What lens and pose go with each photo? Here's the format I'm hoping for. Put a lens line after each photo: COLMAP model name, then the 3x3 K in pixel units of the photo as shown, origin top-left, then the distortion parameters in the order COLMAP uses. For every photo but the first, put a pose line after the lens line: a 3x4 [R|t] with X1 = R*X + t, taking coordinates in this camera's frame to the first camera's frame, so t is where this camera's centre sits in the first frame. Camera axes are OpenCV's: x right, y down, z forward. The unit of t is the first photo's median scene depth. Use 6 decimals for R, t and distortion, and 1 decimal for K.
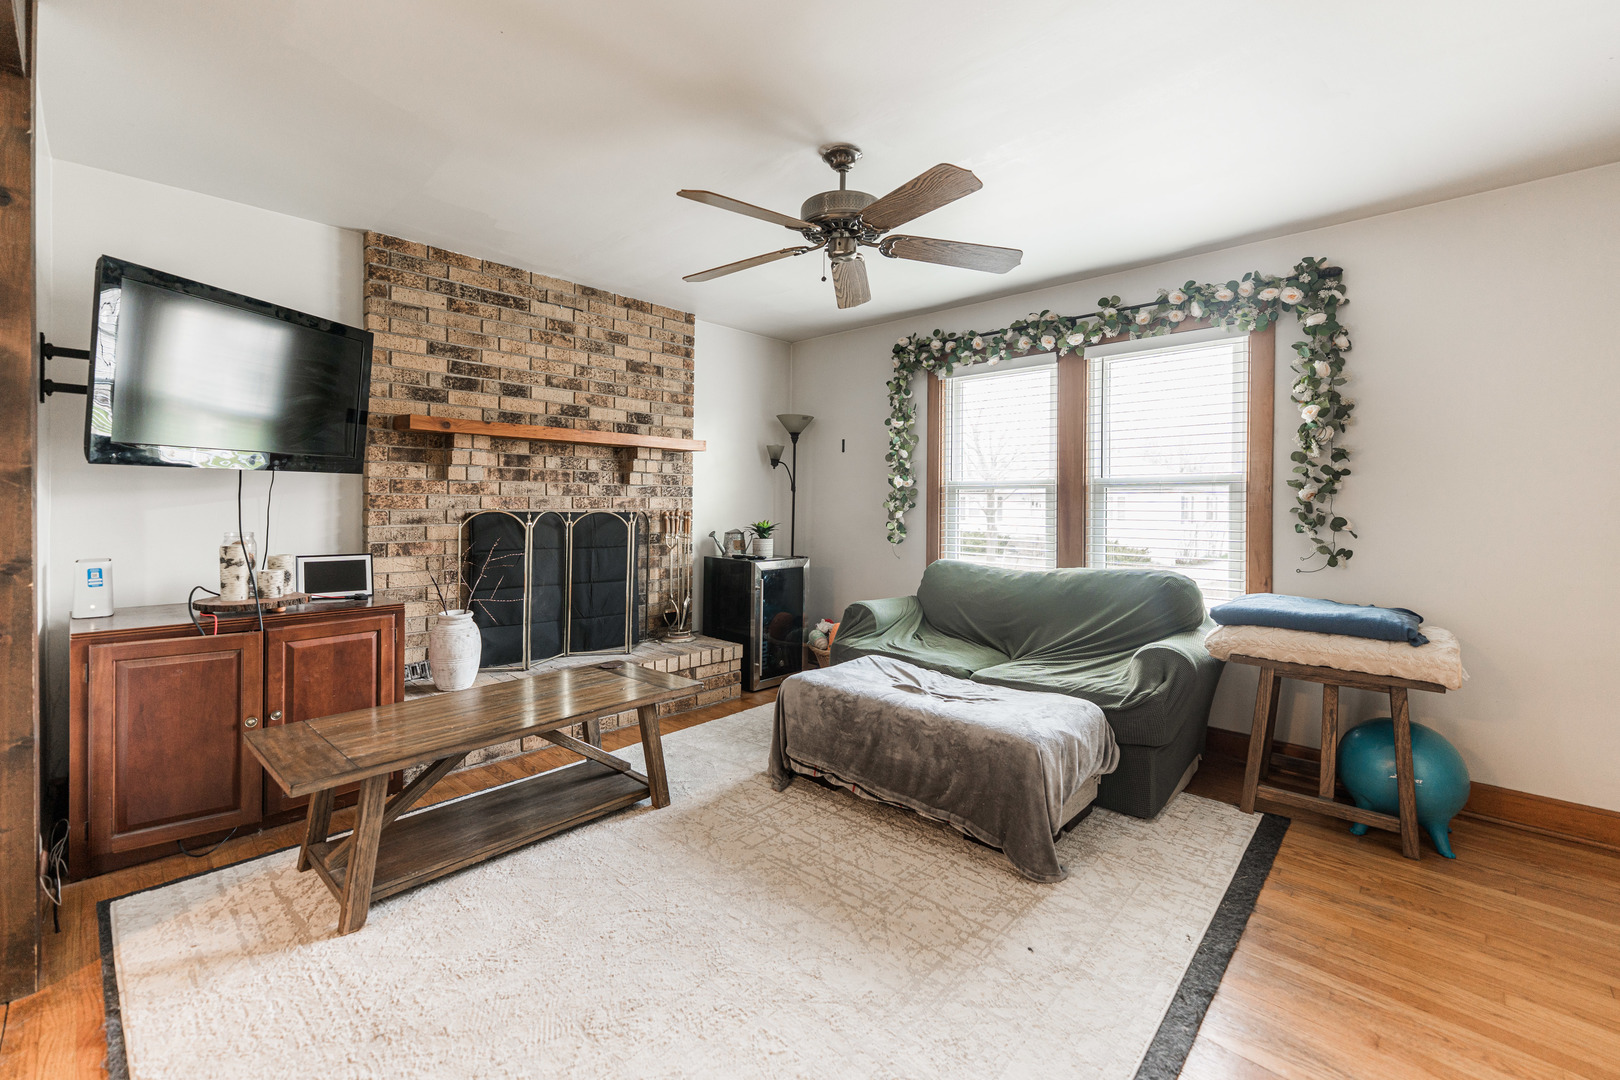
lens RADIAL K [[652.3, 0, 794.9], [0, 652.3, 508.7], [0, 0, 1]] dist [0.009331, -0.000255]
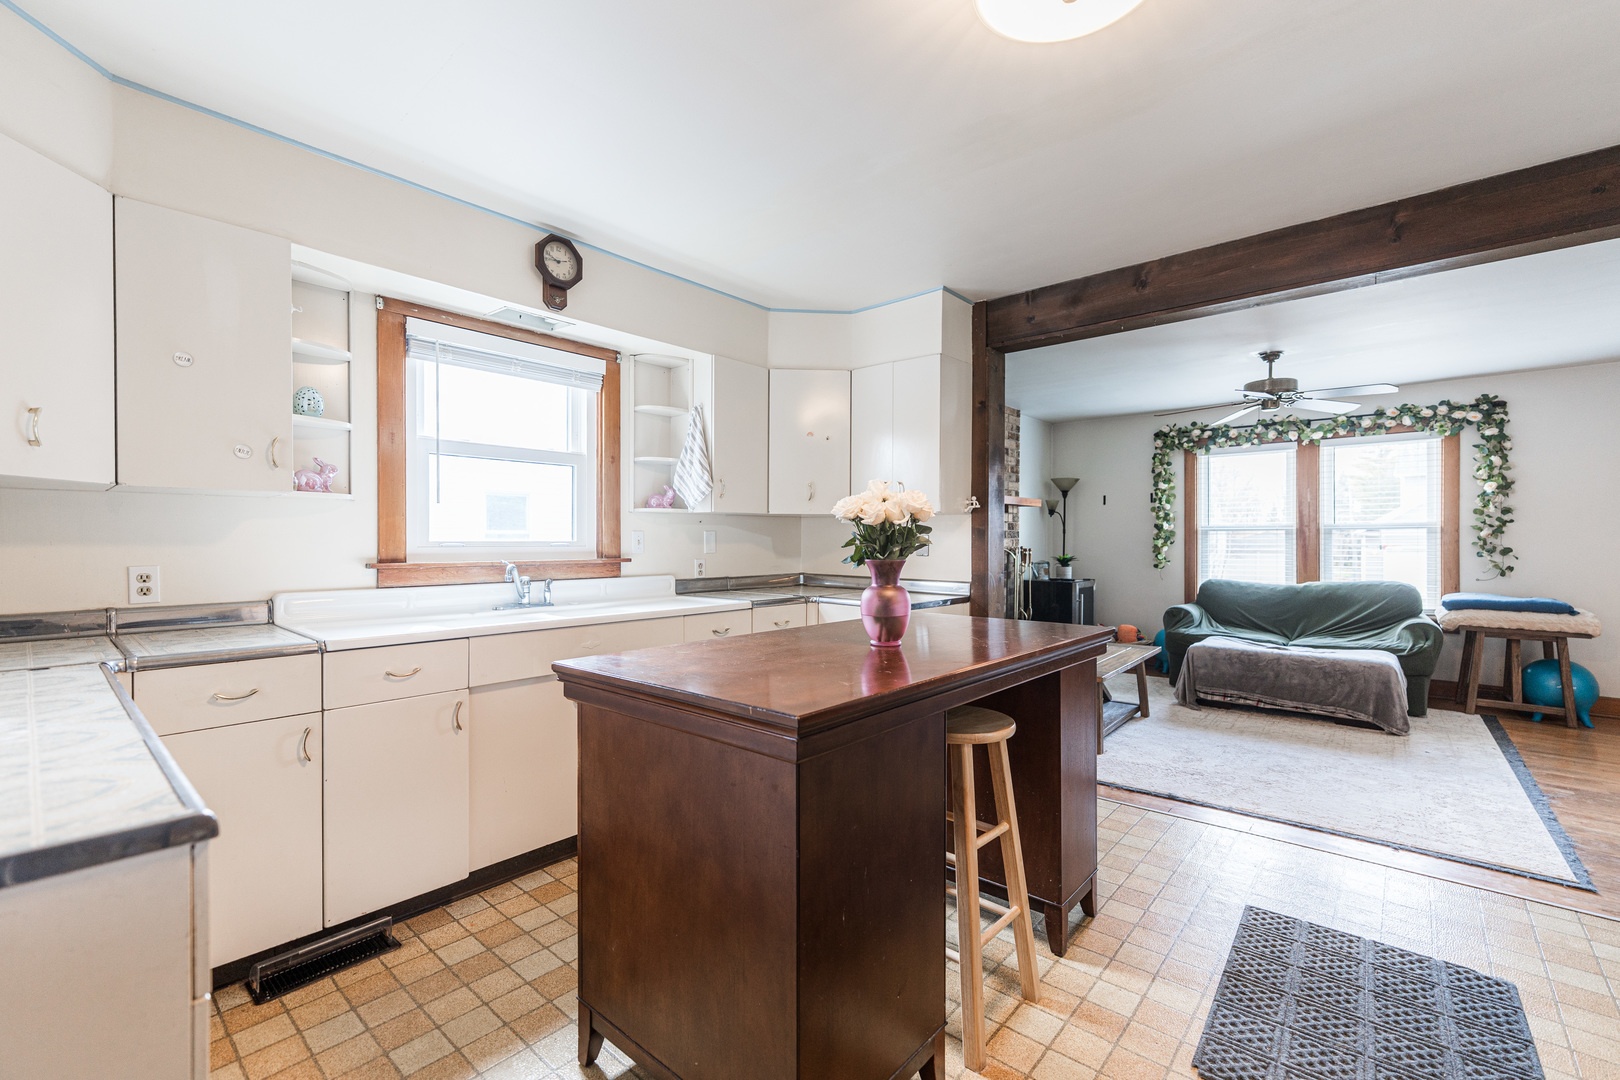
lens RADIAL K [[652.3, 0, 817.4], [0, 652.3, 543.2], [0, 0, 1]] dist [0.009331, -0.000255]
pose [[0.999178, -0.009949, 0.039294, -0.873484], [0.010136, 0.999938, -0.004562, -0.006954], [-0.039246, 0.004957, 0.999217, -0.544049]]
